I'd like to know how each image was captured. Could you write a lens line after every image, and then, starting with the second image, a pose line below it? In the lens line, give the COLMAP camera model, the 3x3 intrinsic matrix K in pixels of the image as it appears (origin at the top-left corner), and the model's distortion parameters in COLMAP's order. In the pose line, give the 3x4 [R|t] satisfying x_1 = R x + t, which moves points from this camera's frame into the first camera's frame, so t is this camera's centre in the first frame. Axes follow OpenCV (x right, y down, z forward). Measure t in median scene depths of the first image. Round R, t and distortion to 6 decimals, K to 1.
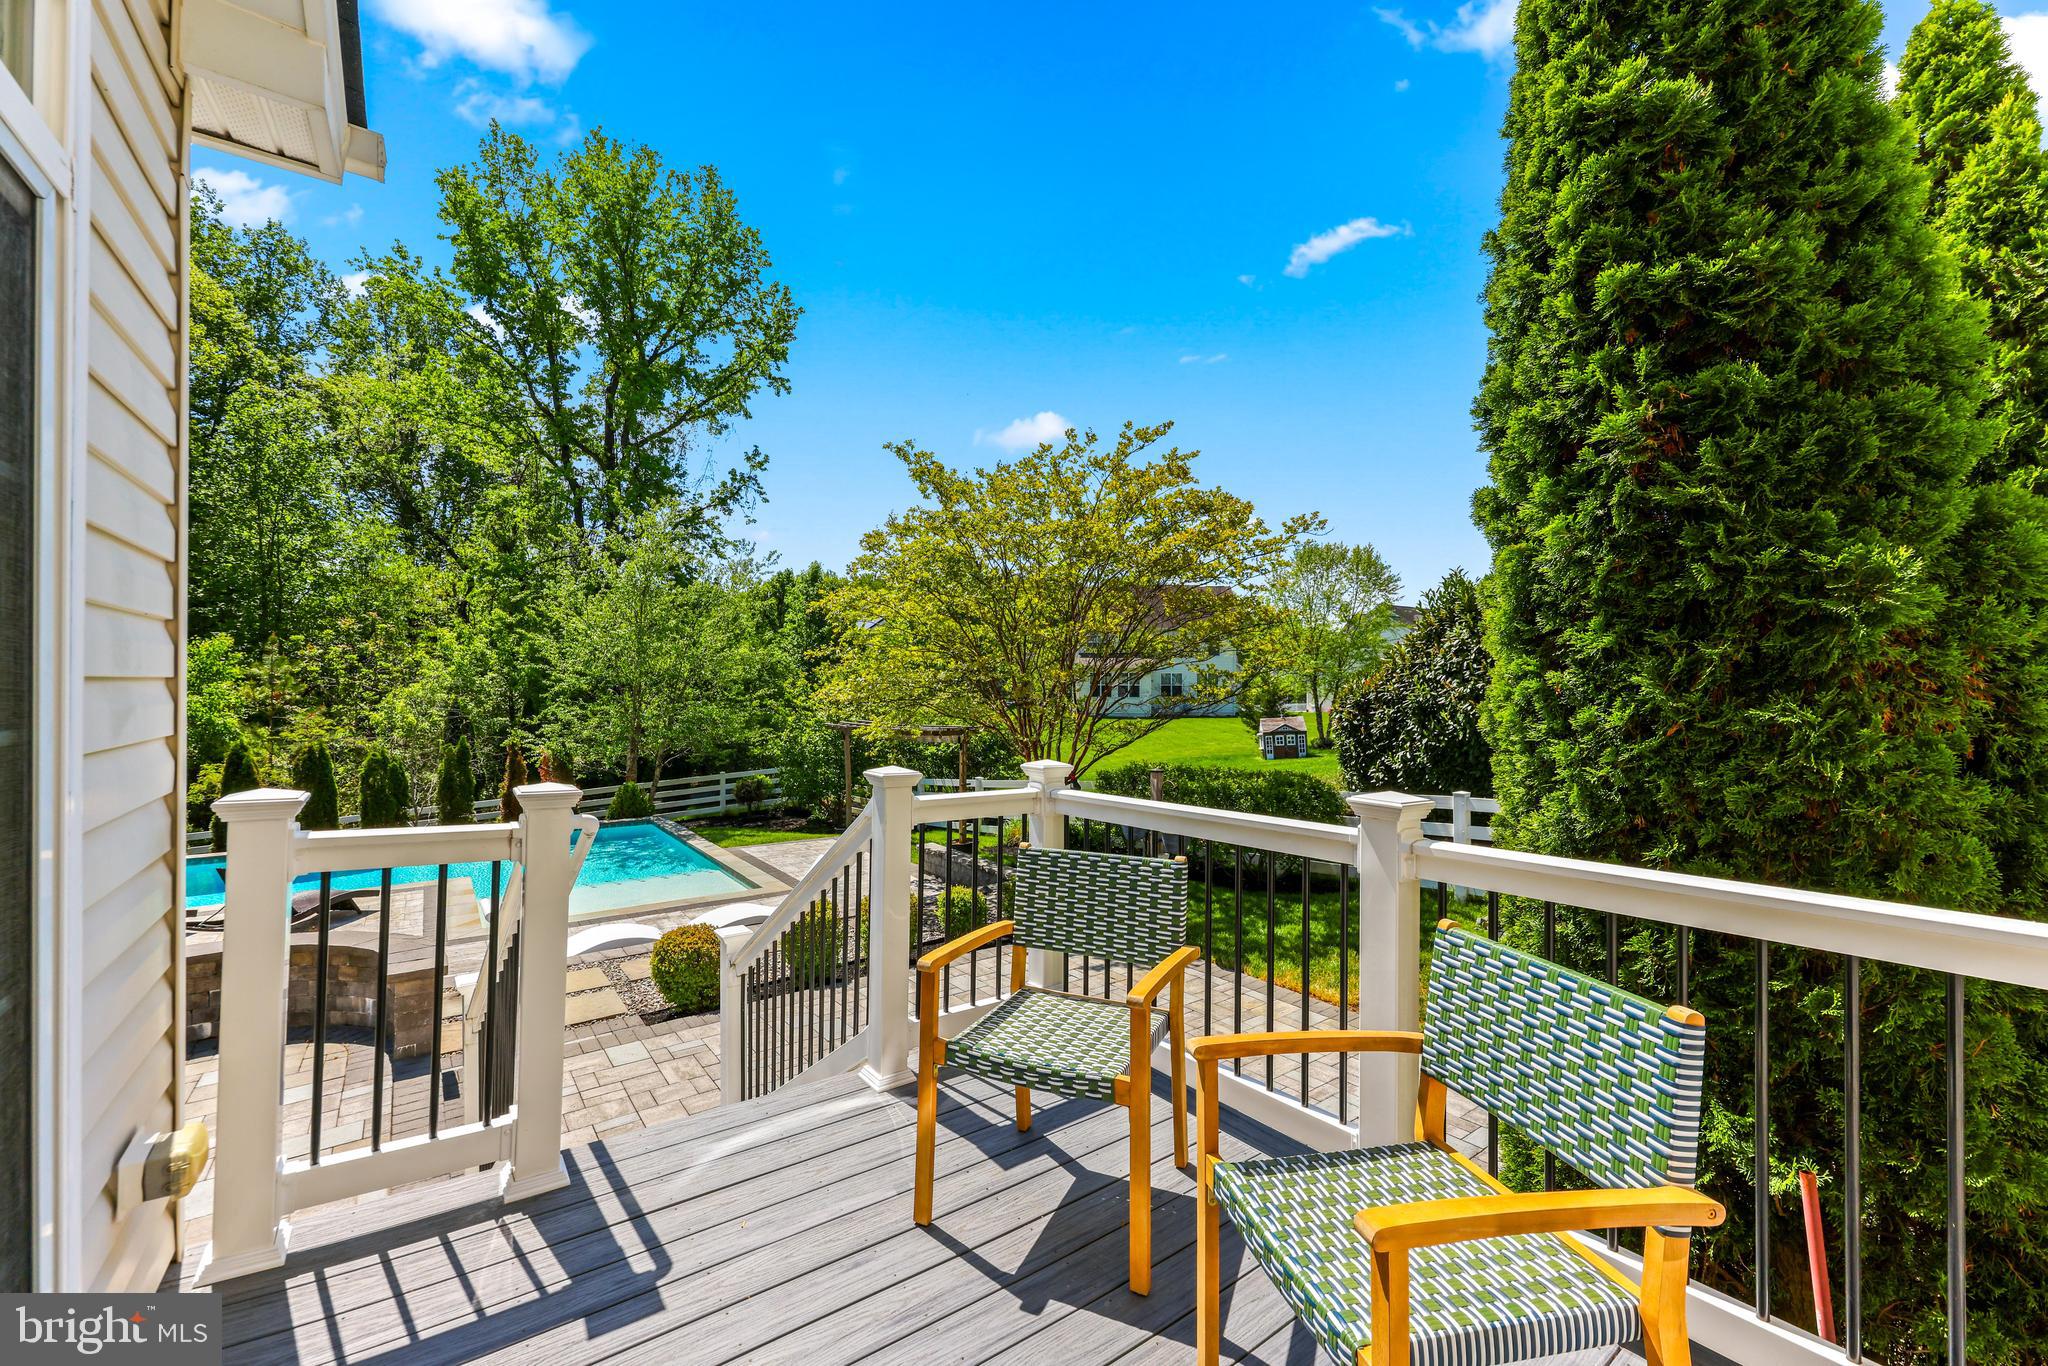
lens RADIAL K [[827.3, 0, 1024.0], [0, 827.3, 683.0], [0, 0, 1]] dist [0.000493, 0.000088]
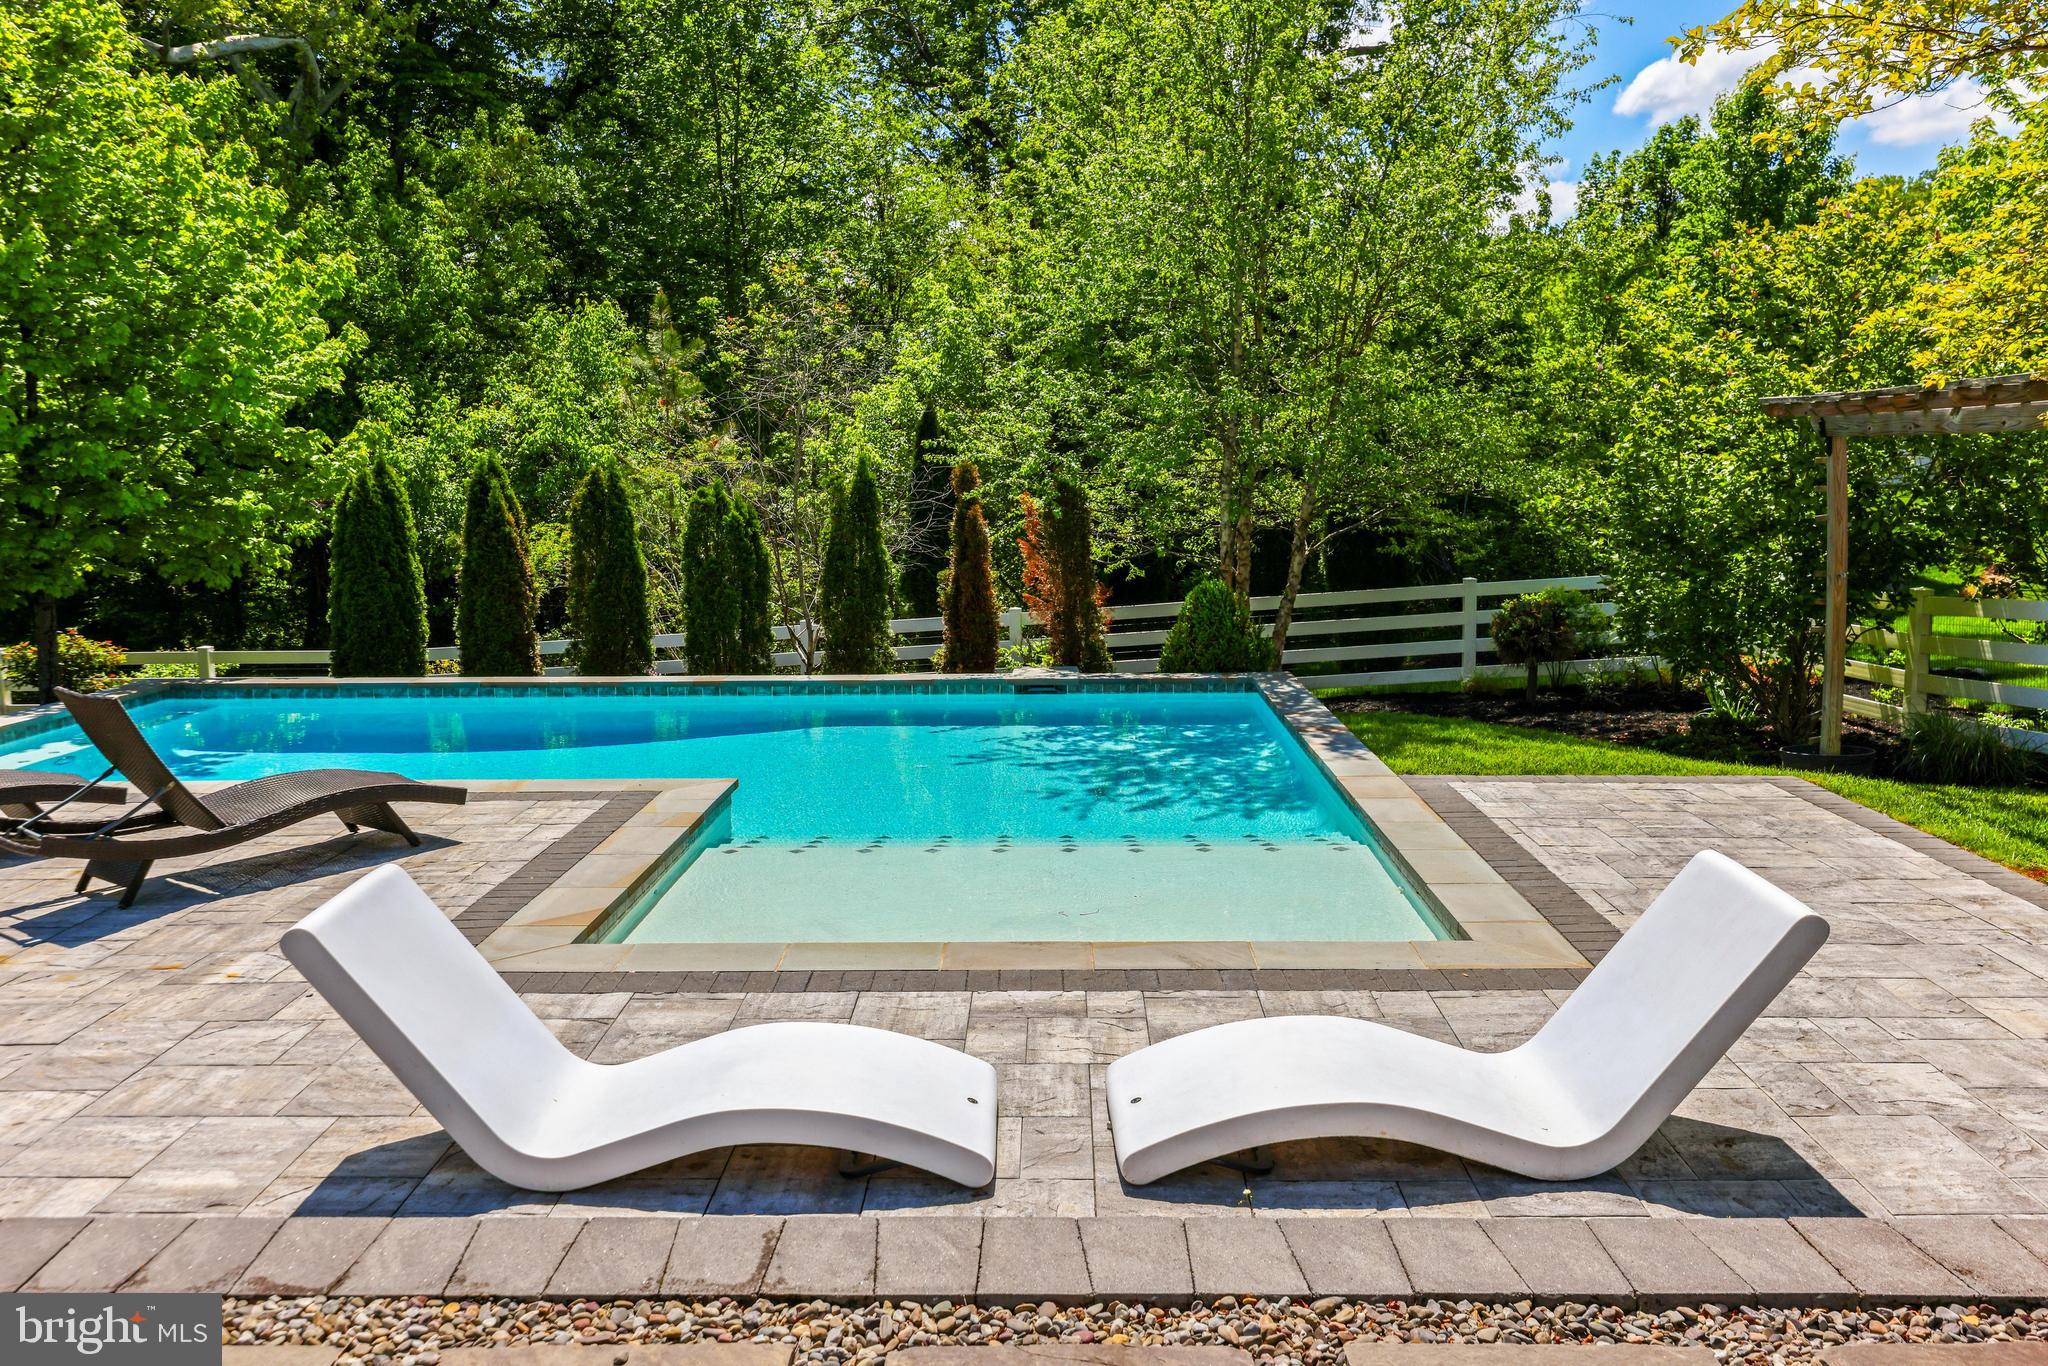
lens RADIAL K [[1674.4, 0, 1024.0], [0, 1674.4, 683.0], [0, 0, 1]] dist [0.003949, -0.001653]
pose [[0.795639, 0.071240, -0.601567, -0.051539], [0.012335, 0.990950, 0.133666, 0.041783], [0.605645, -0.113770, 0.787560, 0.222499]]
